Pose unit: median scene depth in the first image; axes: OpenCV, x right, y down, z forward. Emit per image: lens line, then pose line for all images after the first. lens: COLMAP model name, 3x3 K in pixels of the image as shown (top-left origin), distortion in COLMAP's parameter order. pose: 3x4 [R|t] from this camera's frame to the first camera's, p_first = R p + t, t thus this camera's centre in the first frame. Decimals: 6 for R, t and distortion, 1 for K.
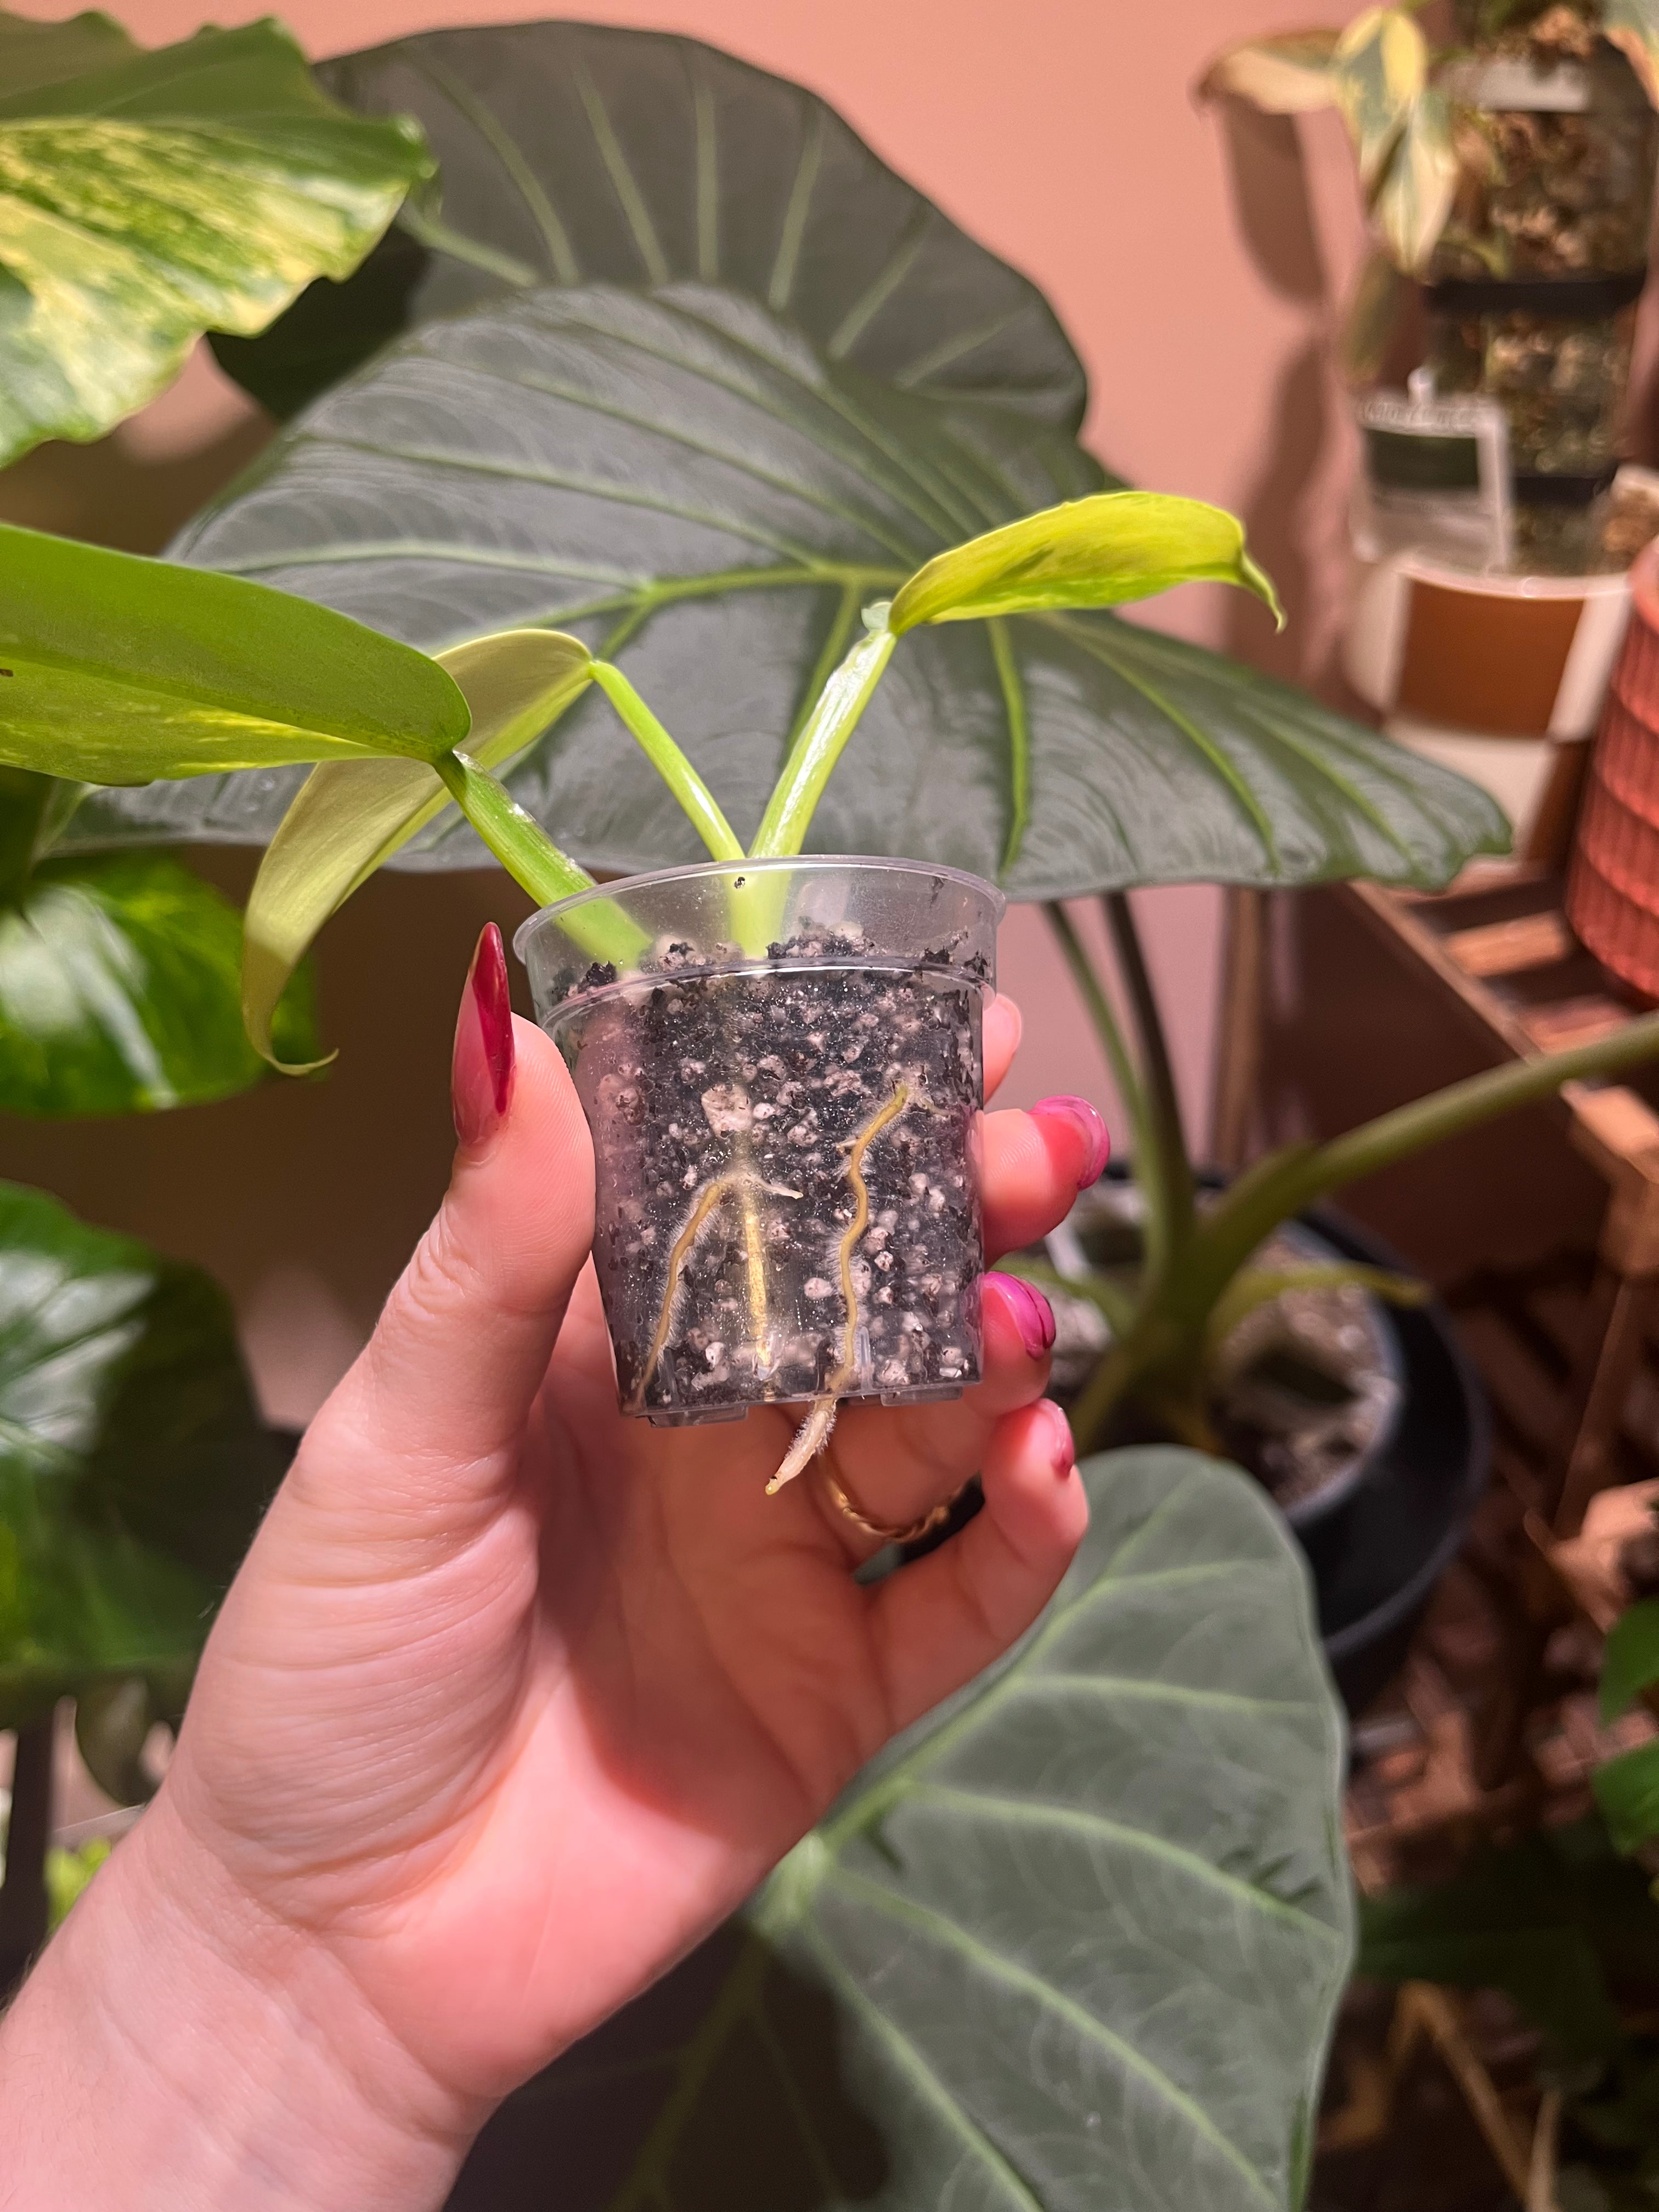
lens RADIAL K [[1735.0, 0, 824.8], [0, 1735.0, 1100.7], [0, 0, 1]] dist [0.030672, -0.090683]
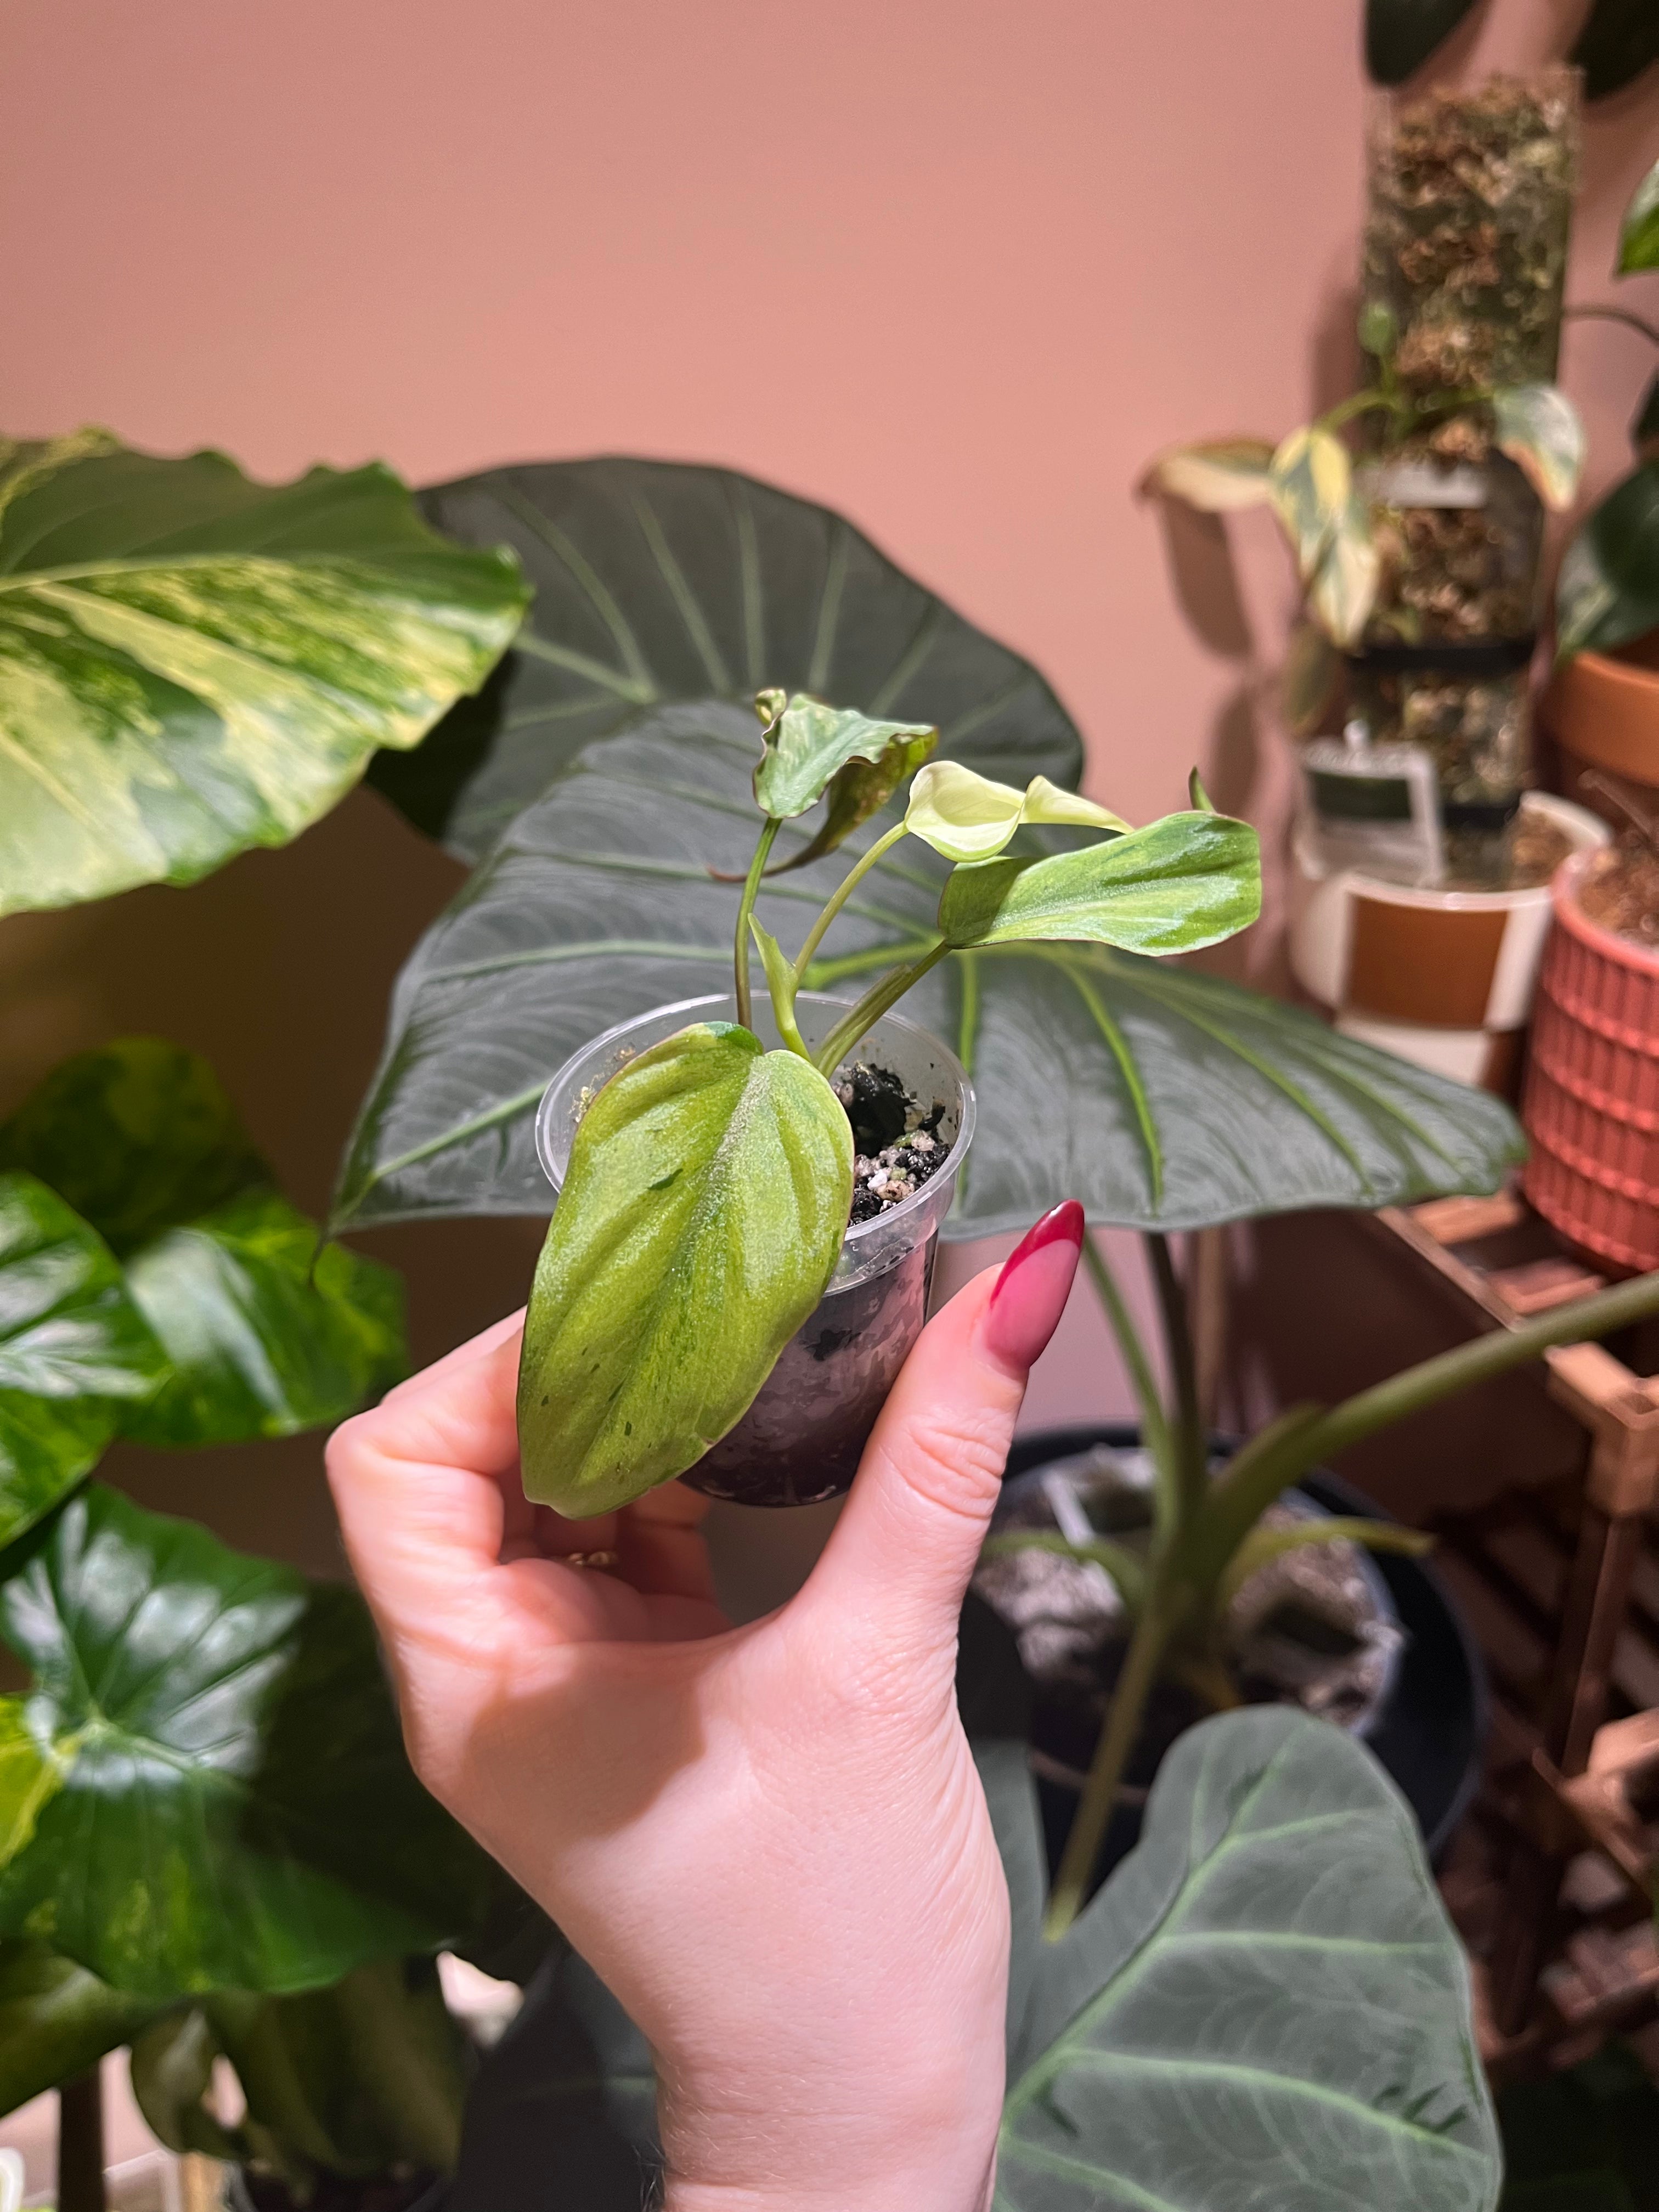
lens RADIAL K [[1735.0, 0, 824.8], [0, 1735.0, 1100.7], [0, 0, 1]] dist [0.030672, -0.090683]
pose [[0.996630, -0.036906, 0.073260, -0.147163], [0.047404, 0.987975, -0.147168, -0.028795], [-0.066947, 0.150145, 0.986395, -0.112564]]
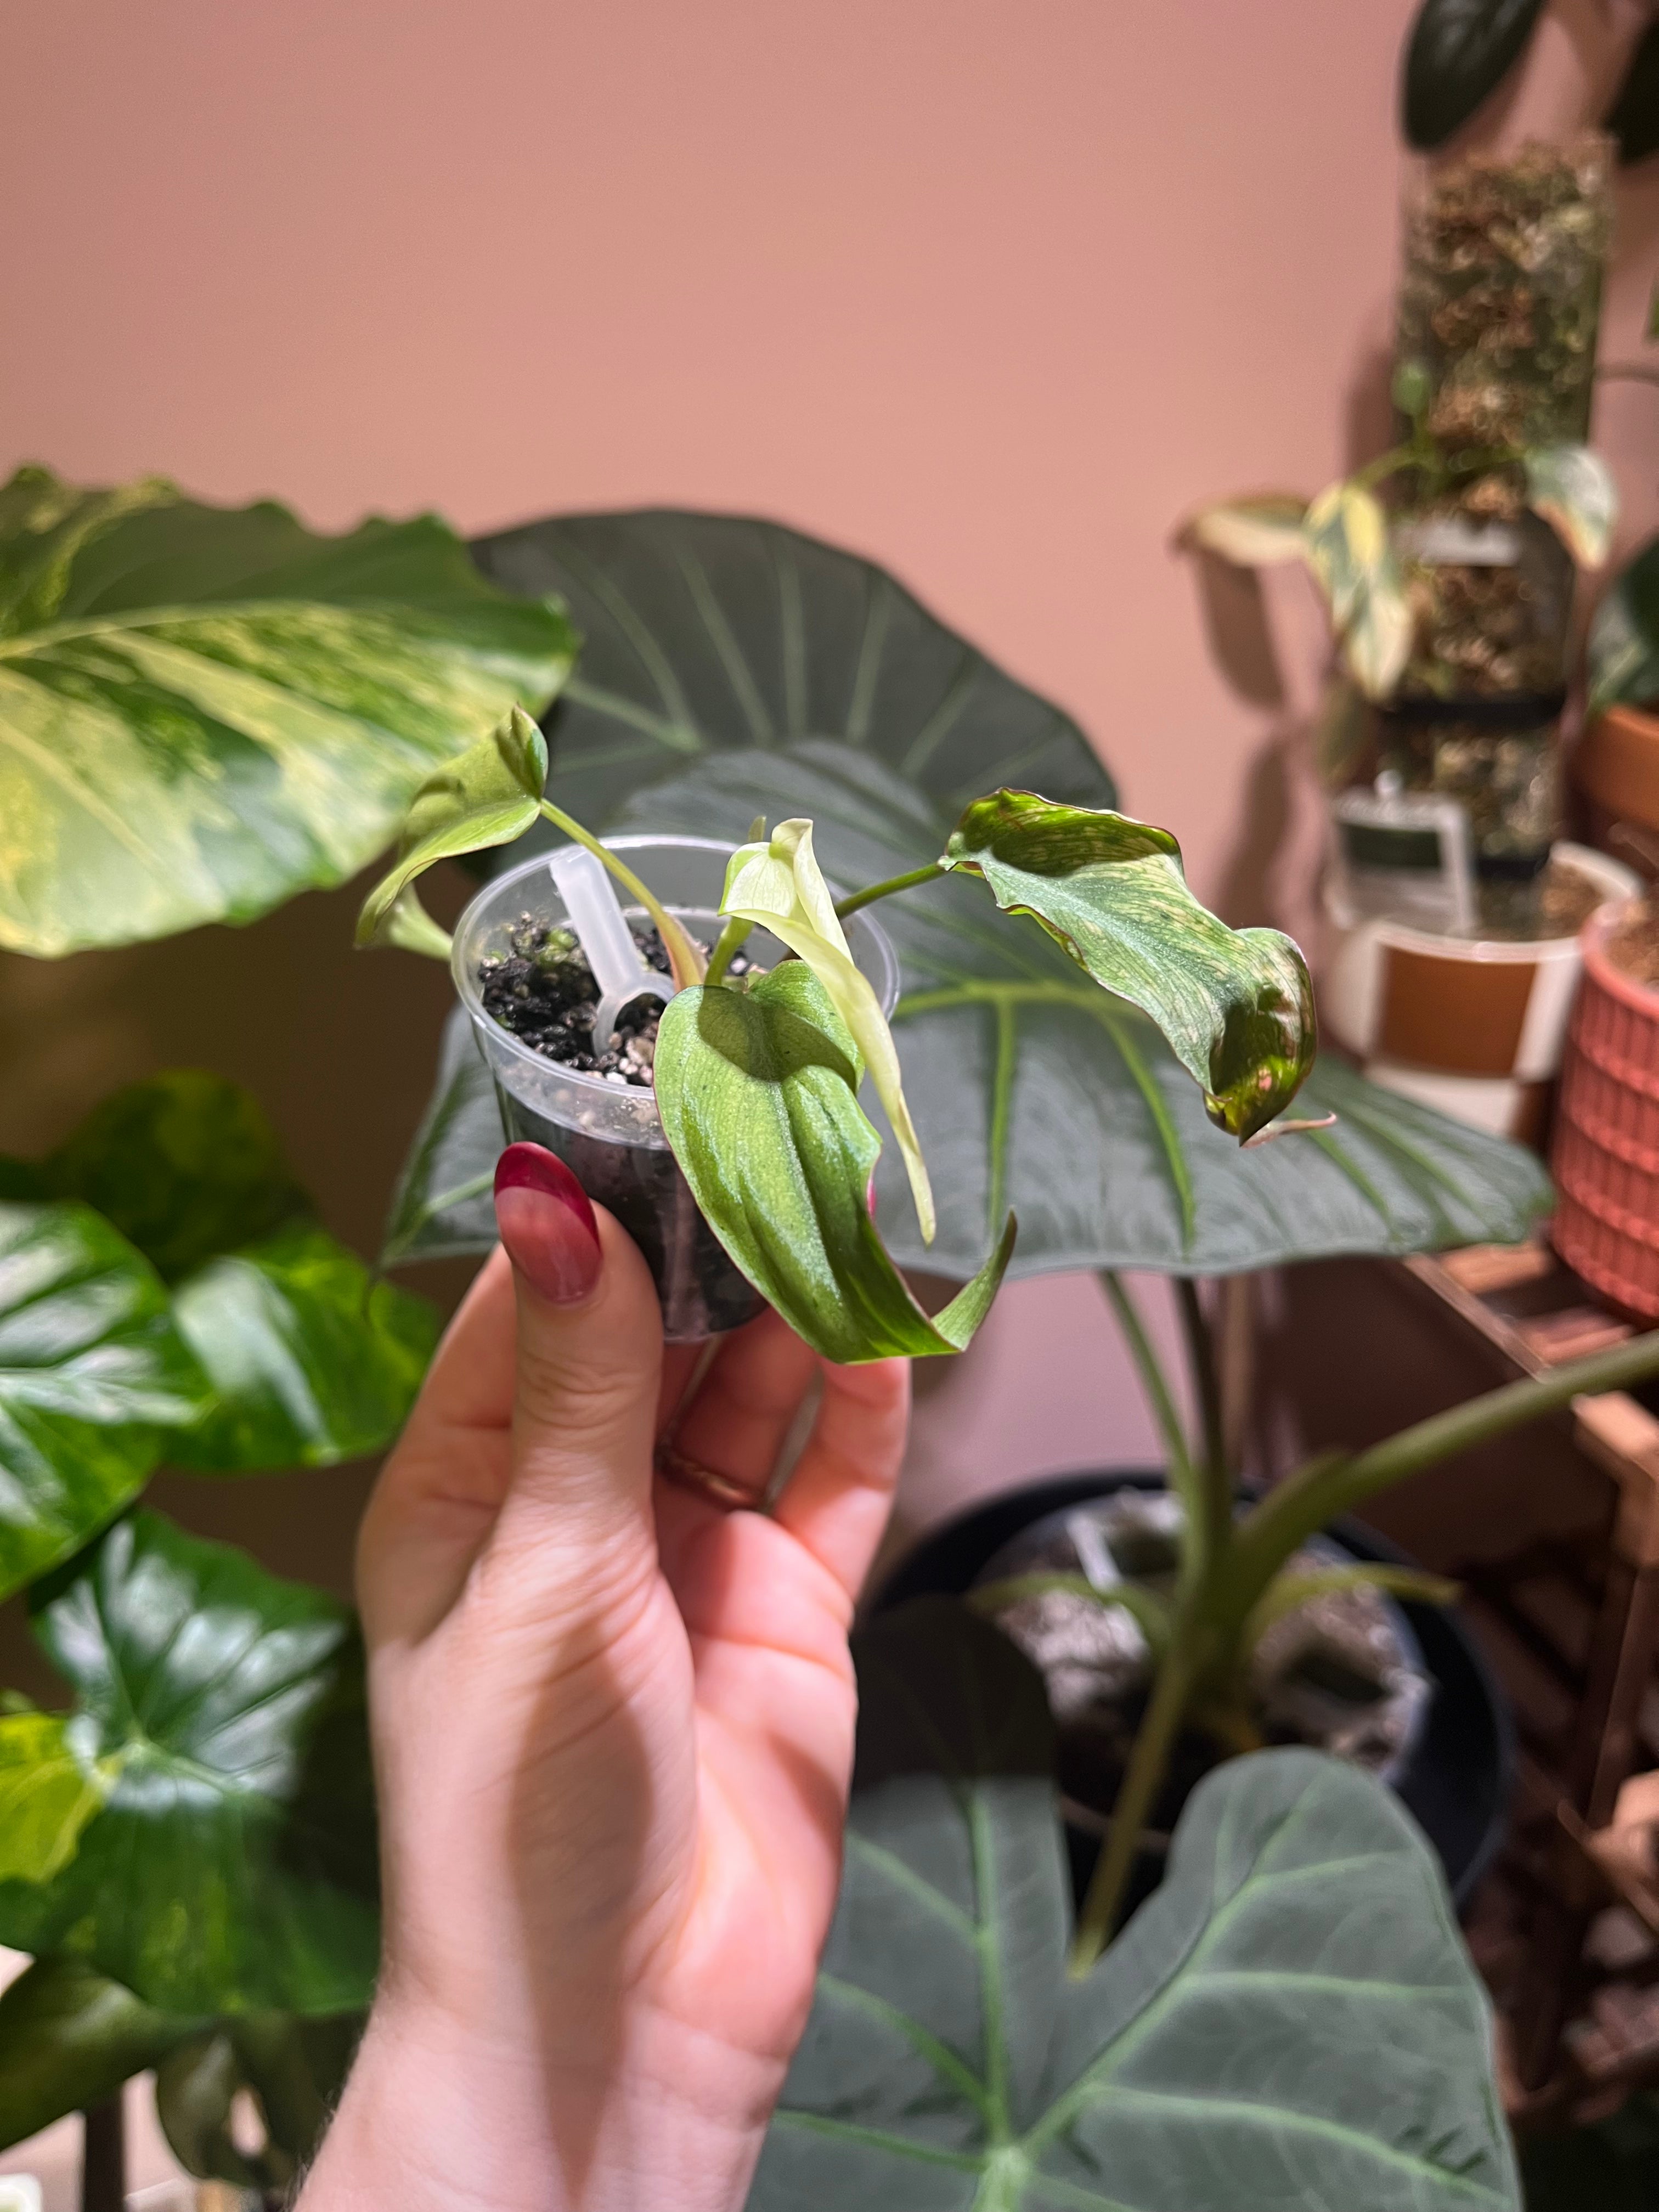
lens RADIAL K [[1743.2, 0, 824.3], [0, 1743.2, 1100.6], [0, 0, 1]] dist [0.031260, -0.095307]
pose [[0.997981, -0.021953, 0.059604, -0.156861], [0.031792, 0.985014, -0.169521, -0.027022], [-0.054989, 0.171074, 0.983723, -0.138077]]
